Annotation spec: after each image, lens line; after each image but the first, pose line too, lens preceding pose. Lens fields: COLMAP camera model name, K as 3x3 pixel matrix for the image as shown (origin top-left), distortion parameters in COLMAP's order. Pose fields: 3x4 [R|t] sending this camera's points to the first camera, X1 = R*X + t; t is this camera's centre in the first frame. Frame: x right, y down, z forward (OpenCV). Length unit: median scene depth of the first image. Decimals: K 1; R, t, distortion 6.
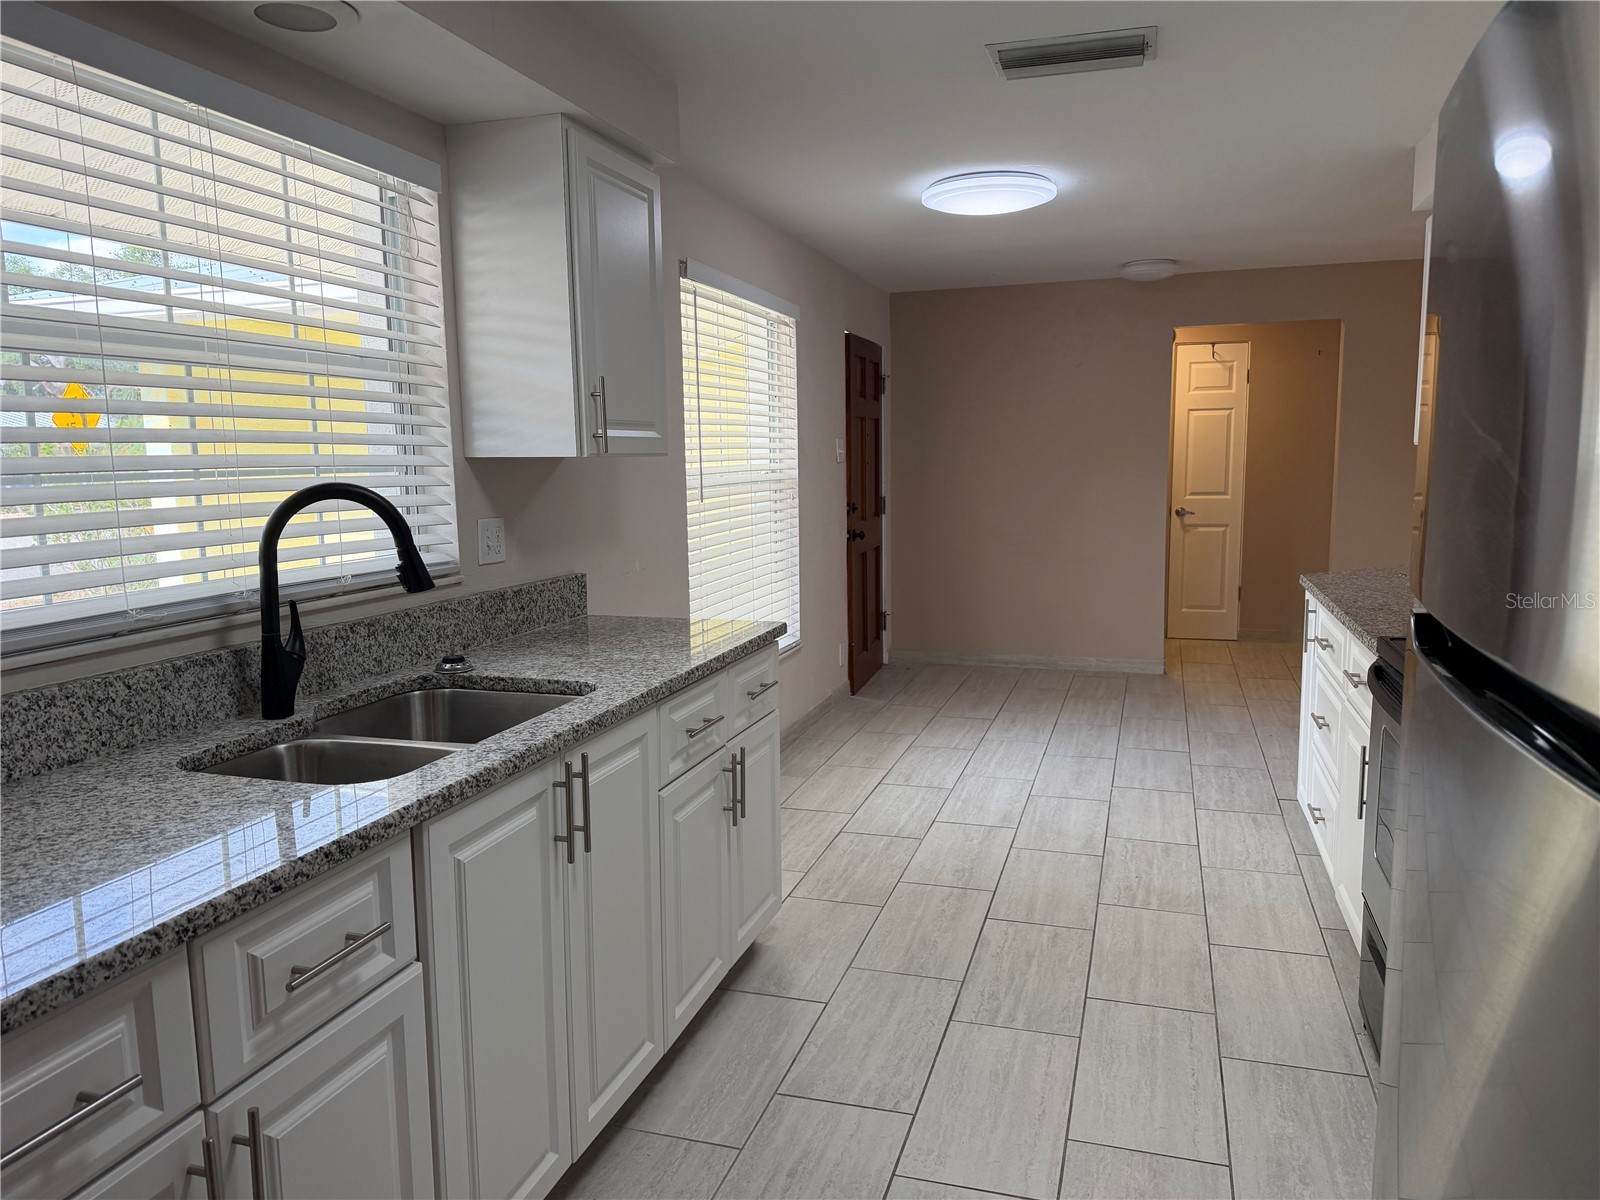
lens RADIAL K [[1134.7, 0, 817.3], [0, 1134.7, 588.7], [0, 0, 1]] dist [0.071395, -0.090564]
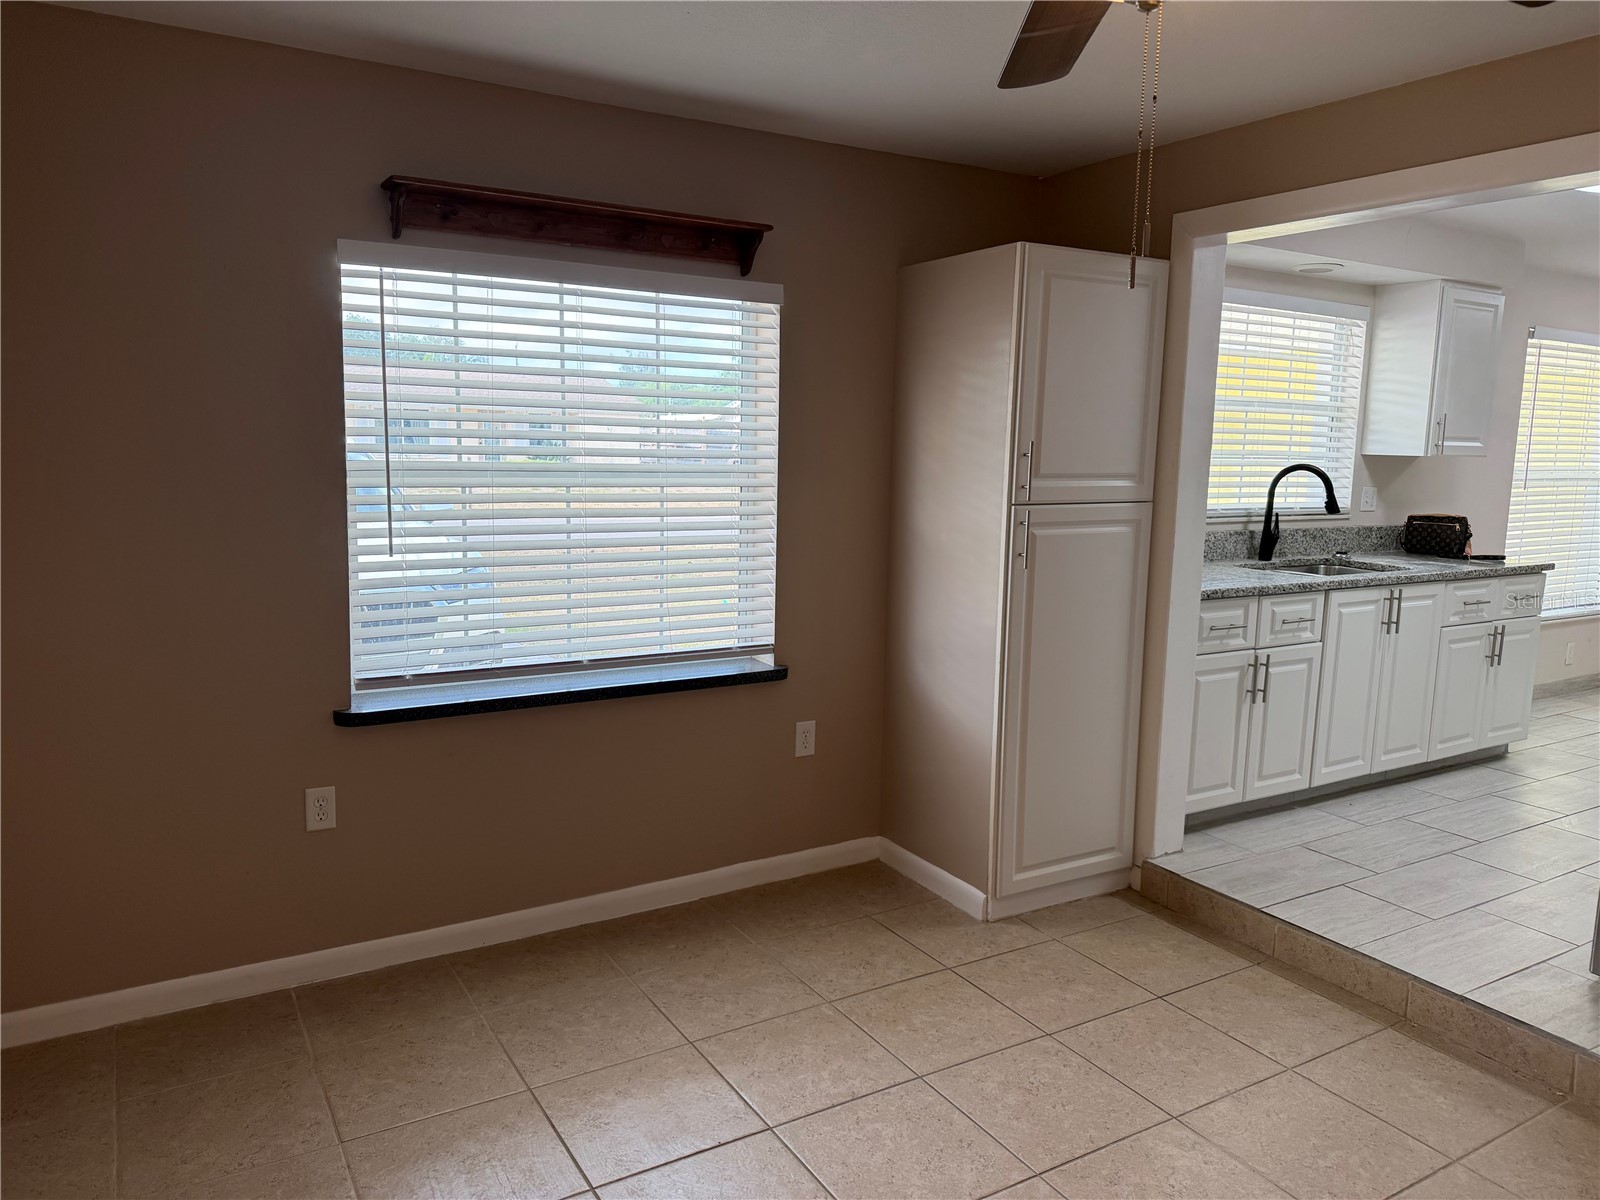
lens RADIAL K [[1134.7, 0, 825.3], [0, 1134.7, 605.5], [0, 0, 1]] dist [0.071395, -0.090564]
pose [[0.751693, 0.126126, -0.647341, 0.388740], [-0.111262, 0.991726, 0.064027, 0.148851], [0.650061, 0.023895, 0.759507, -1.373544]]
